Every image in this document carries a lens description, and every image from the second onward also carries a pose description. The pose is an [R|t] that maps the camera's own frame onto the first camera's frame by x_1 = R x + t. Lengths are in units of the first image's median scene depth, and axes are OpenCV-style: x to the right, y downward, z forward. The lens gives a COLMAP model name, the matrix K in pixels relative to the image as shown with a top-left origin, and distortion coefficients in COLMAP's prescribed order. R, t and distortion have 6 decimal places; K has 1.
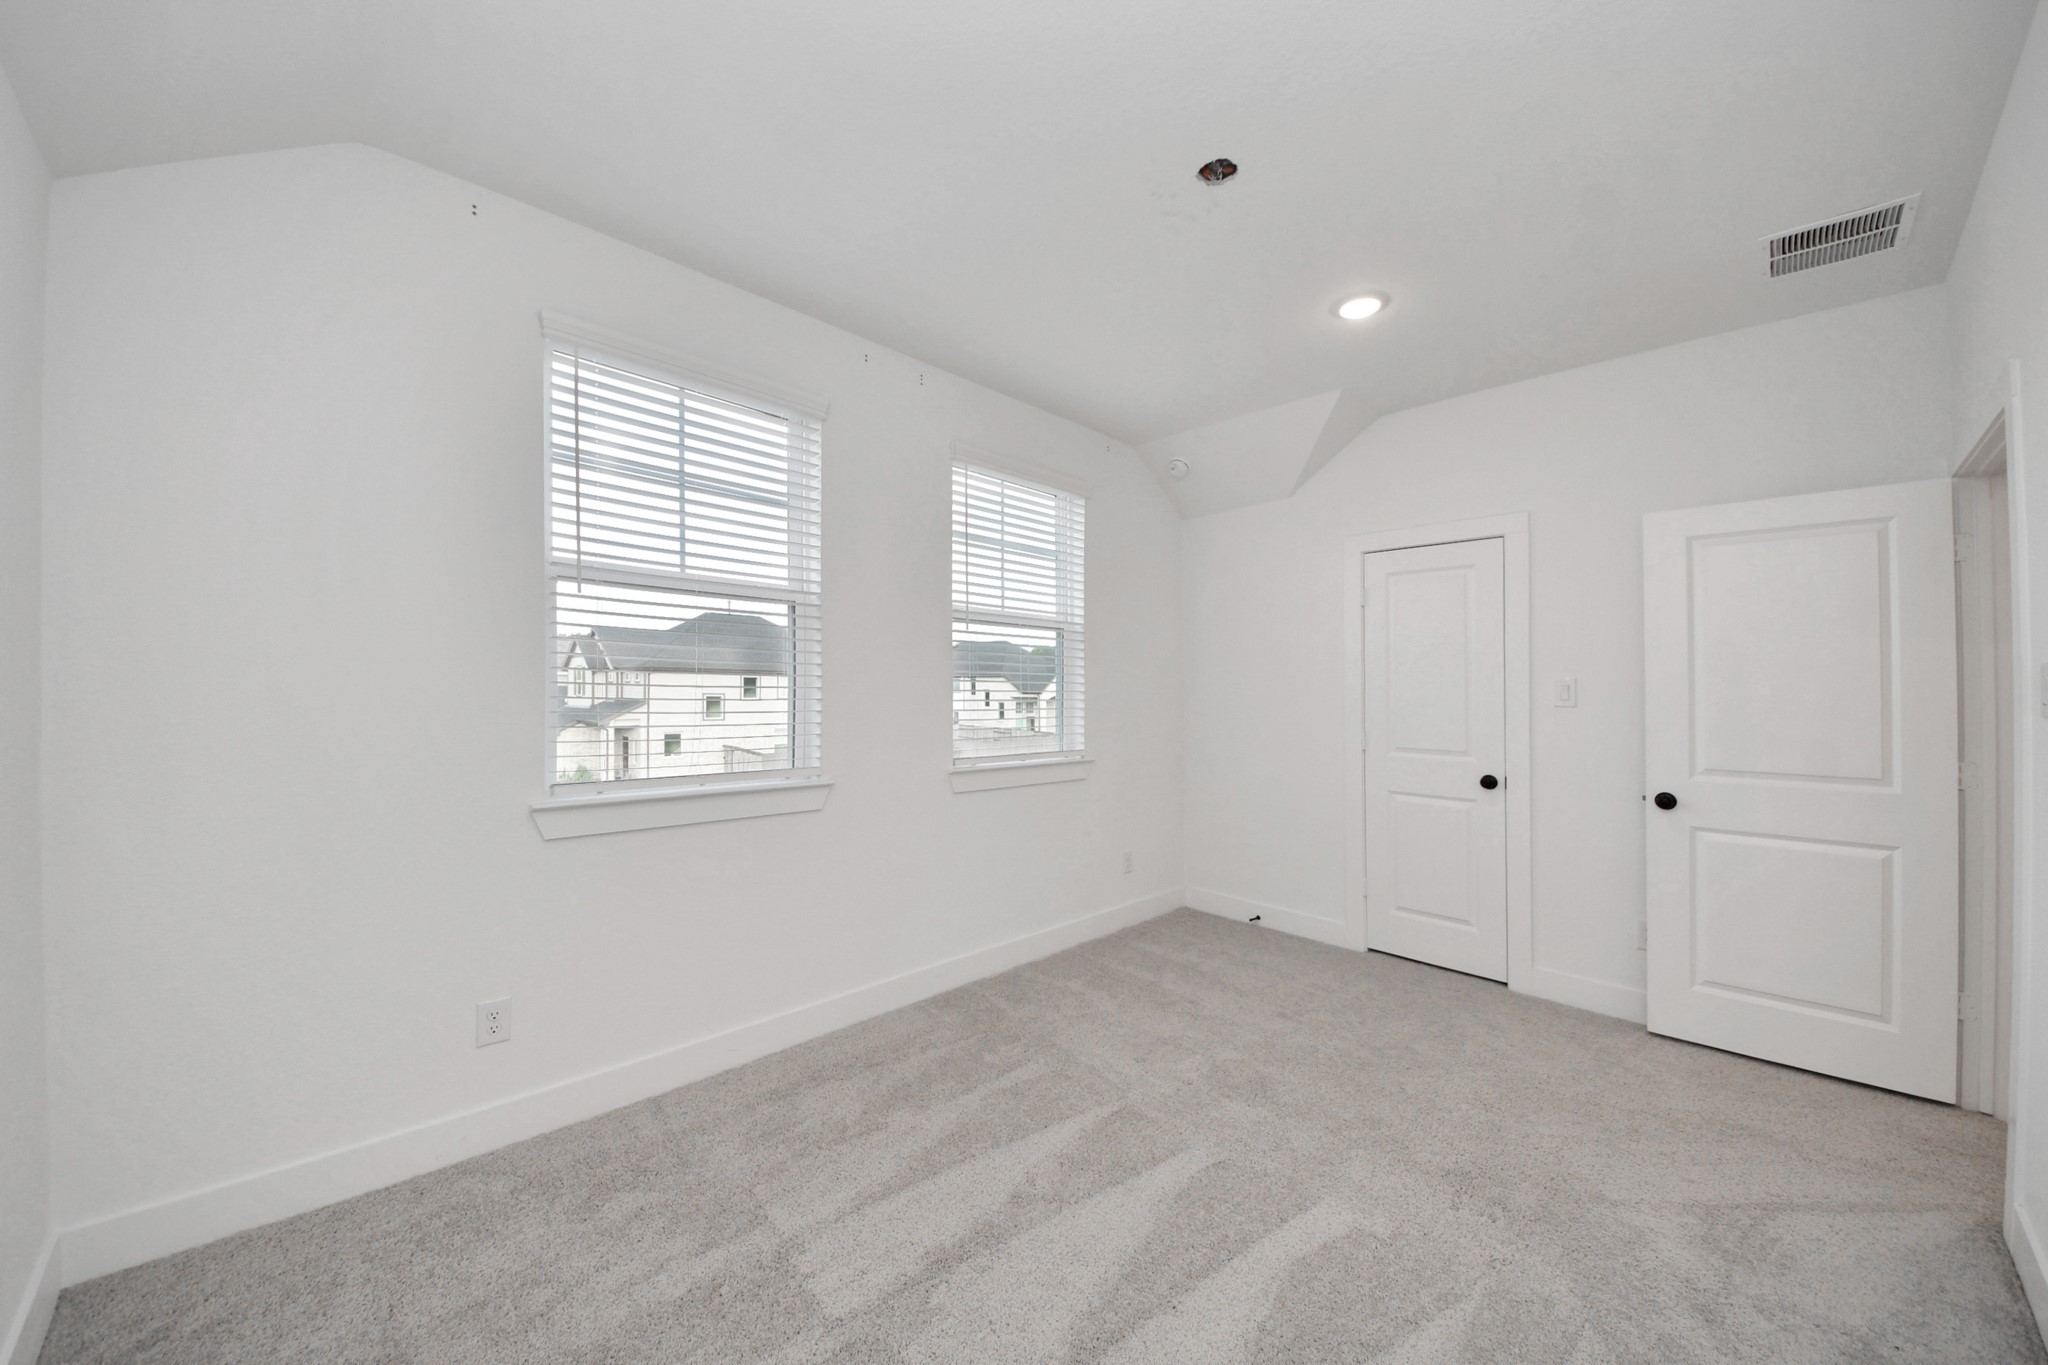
lens RADIAL K [[700.1, 0, 1035.5], [0, 700.1, 676.5], [0, 0, 1]] dist [-0.000279, -0.000058]
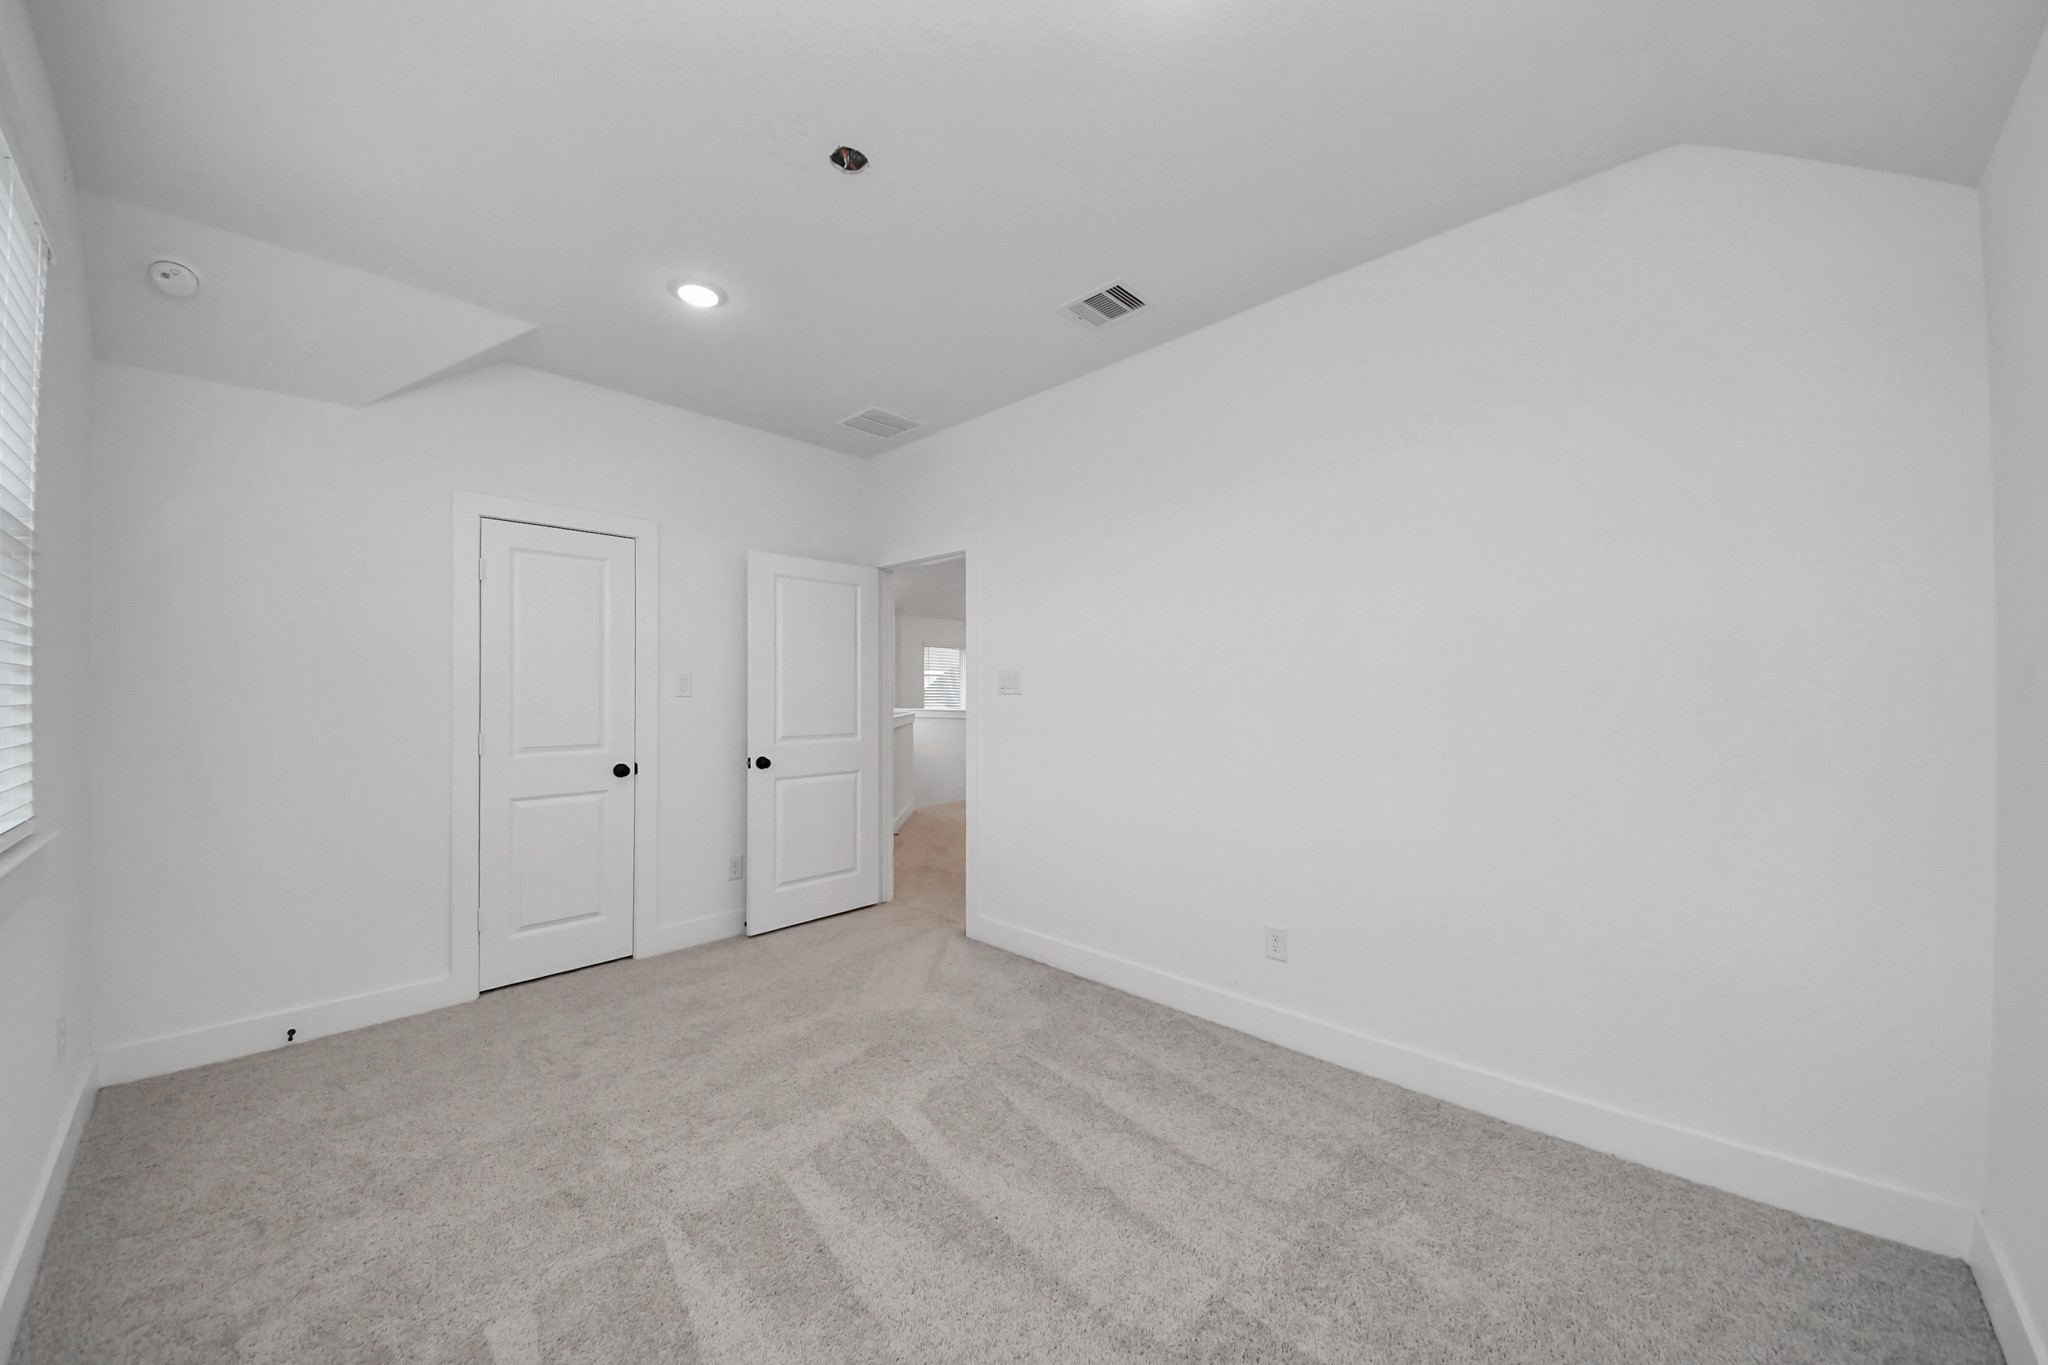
lens RADIAL K [[700.1, 0, 1035.5], [0, 700.1, 676.5], [0, 0, 1]] dist [-0.000279, -0.000058]
pose [[0.019326, 0.003168, 0.999808, -0.390896], [-0.021775, 0.999759, -0.002747, -0.000150], [-0.999576, -0.021718, 0.019390, 0.371088]]
